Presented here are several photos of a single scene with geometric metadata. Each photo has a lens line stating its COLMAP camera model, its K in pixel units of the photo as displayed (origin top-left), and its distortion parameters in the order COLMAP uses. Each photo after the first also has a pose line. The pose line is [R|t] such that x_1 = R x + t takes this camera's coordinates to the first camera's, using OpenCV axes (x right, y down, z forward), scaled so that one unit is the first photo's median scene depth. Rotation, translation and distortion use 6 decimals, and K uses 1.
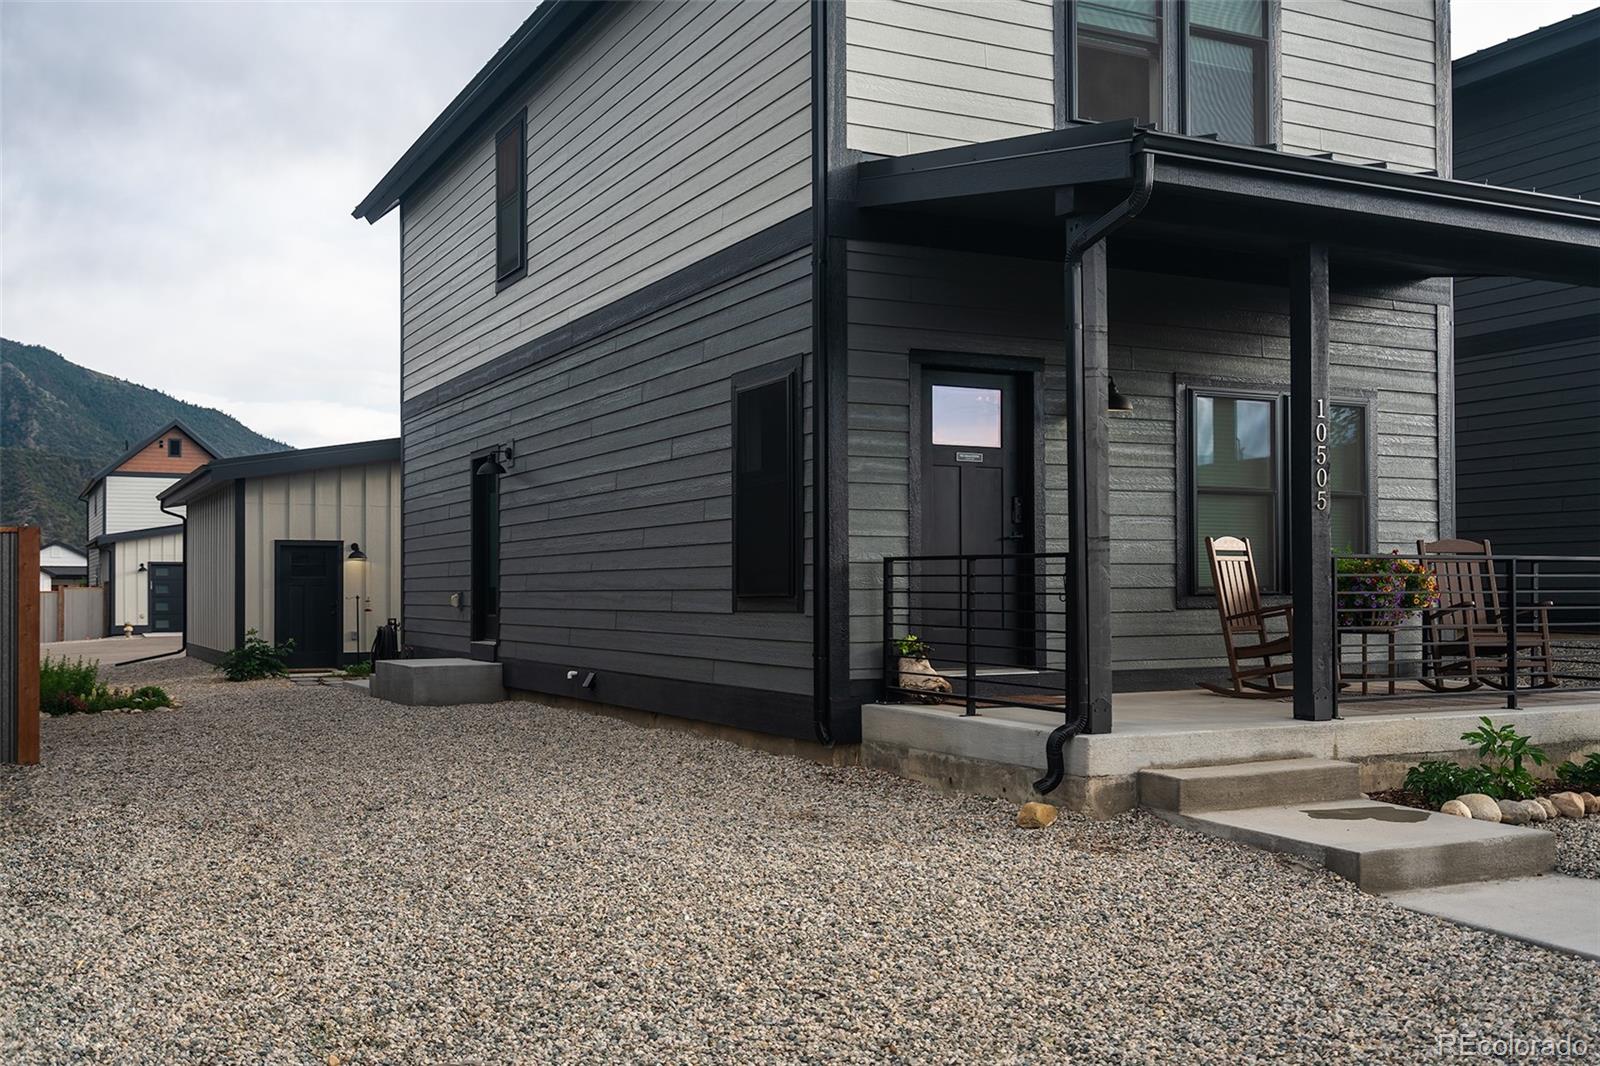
lens RADIAL K [[1549.9, 0, 799.7], [0, 1549.9, 543.2], [0, 0, 1]] dist [0.012016, 0.000000]
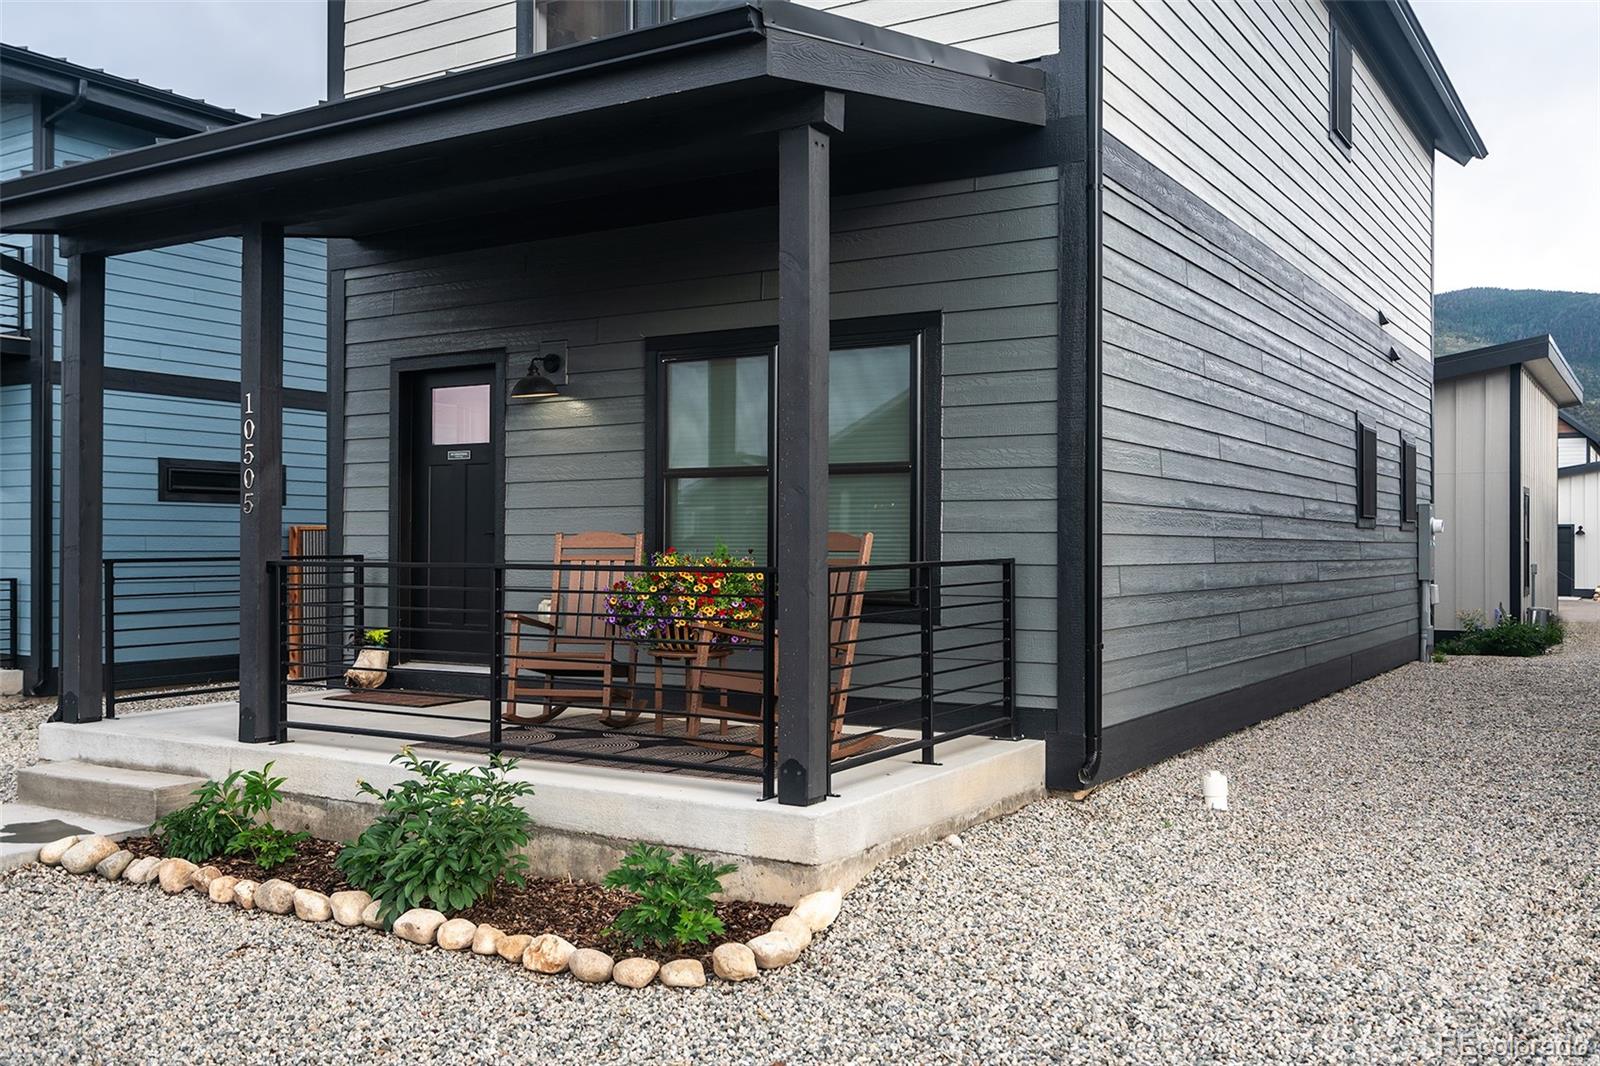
lens RADIAL K [[1455.4, 0, 801.2], [0, 1455.4, 527.2], [0, 0, 1]] dist [0.002531, 0.000000]
pose [[0.512670, -0.004986, -0.858572, 1.028299], [0.021949, 0.999732, 0.007300, -0.010297], [0.858305, -0.022587, 0.512642, 0.694621]]
